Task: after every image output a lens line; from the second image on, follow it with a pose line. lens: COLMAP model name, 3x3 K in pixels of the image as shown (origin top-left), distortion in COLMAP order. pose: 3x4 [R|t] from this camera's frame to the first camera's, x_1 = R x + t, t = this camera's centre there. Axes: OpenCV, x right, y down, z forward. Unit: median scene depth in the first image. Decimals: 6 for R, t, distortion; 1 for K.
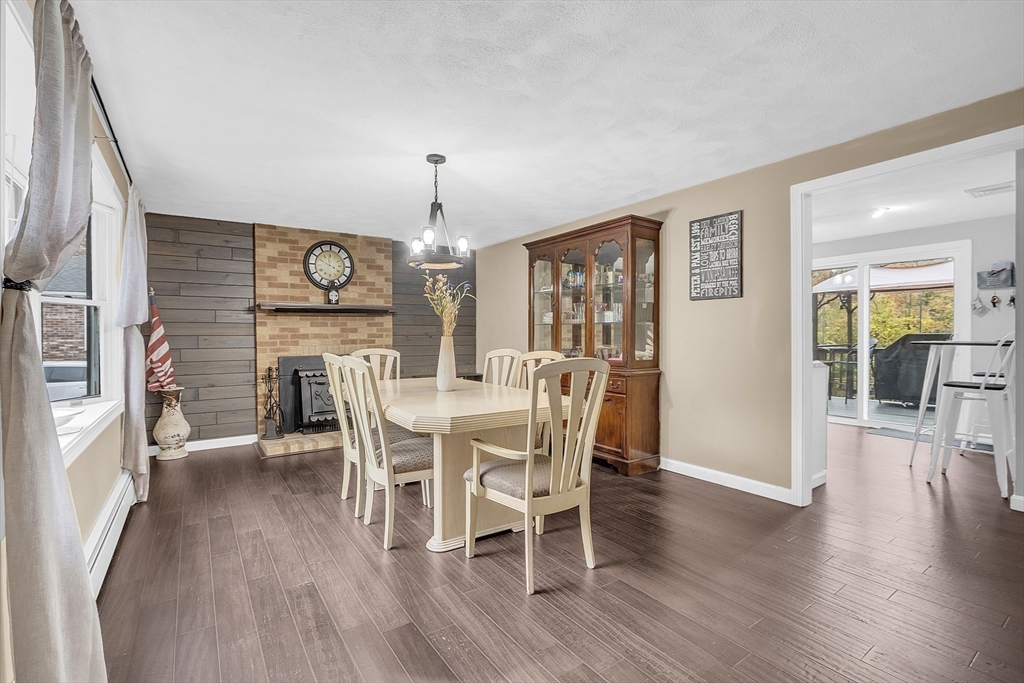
lens RADIAL K [[462.9, 0, 481.2], [0, 462.9, 339.9], [0, 0, 1]] dist [-0.015259, -0.000396]
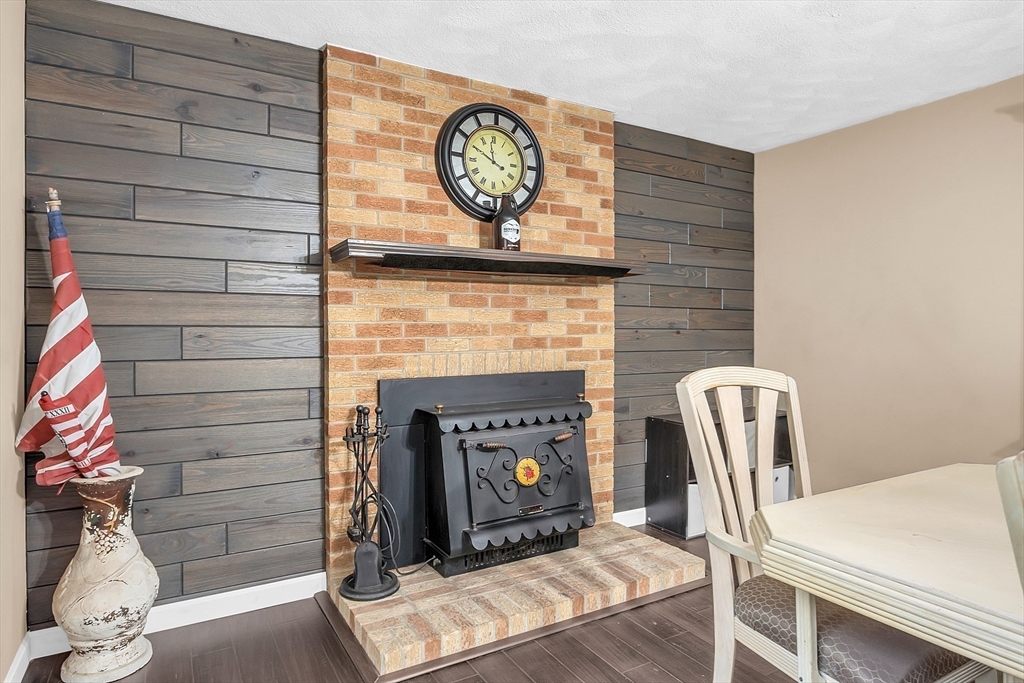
lens RADIAL K [[617.9, 0, 549.7], [0, 617.9, 330.7], [0, 0, 1]] dist [-0.025749, 0.015497]
pose [[0.999972, 0.004345, 0.006070, -0.299012], [-0.004289, 0.999948, -0.009249, -0.001946], [-0.006110, 0.009223, 0.999939, 0.467463]]
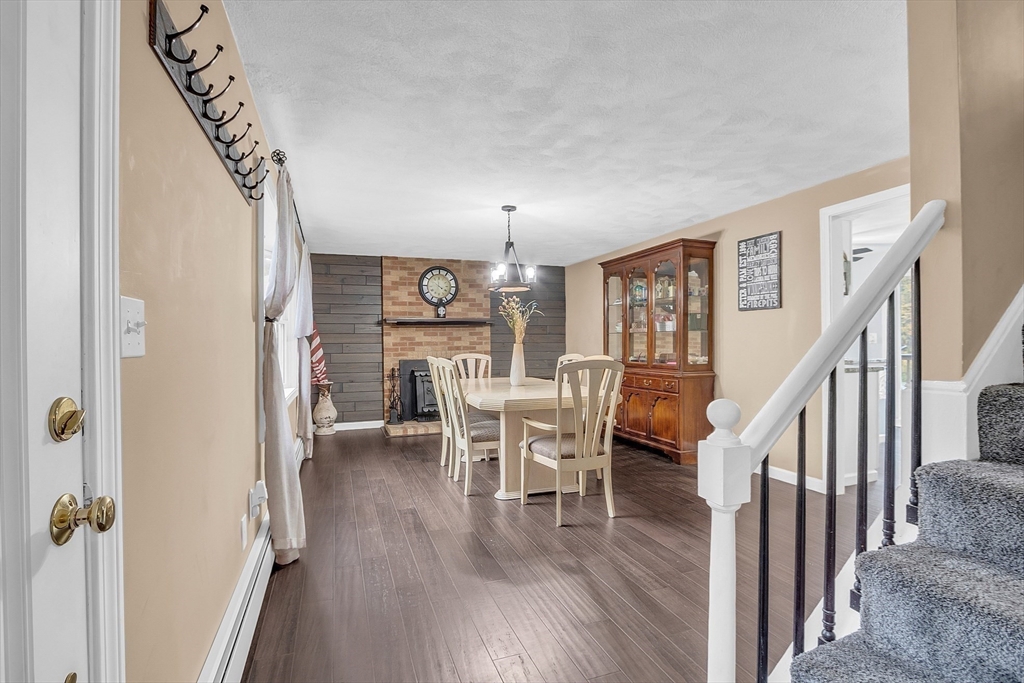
lens RADIAL K [[503.8, 0, 504.9], [0, 503.8, 341.0], [0, 0, 1]] dist [-0.024771, 0.003772]
pose [[0.974581, -0.003268, -0.224010, 0.154220], [0.000658, 0.999931, -0.011725, 0.000970], [0.224033, 0.011280, 0.974516, -0.286107]]
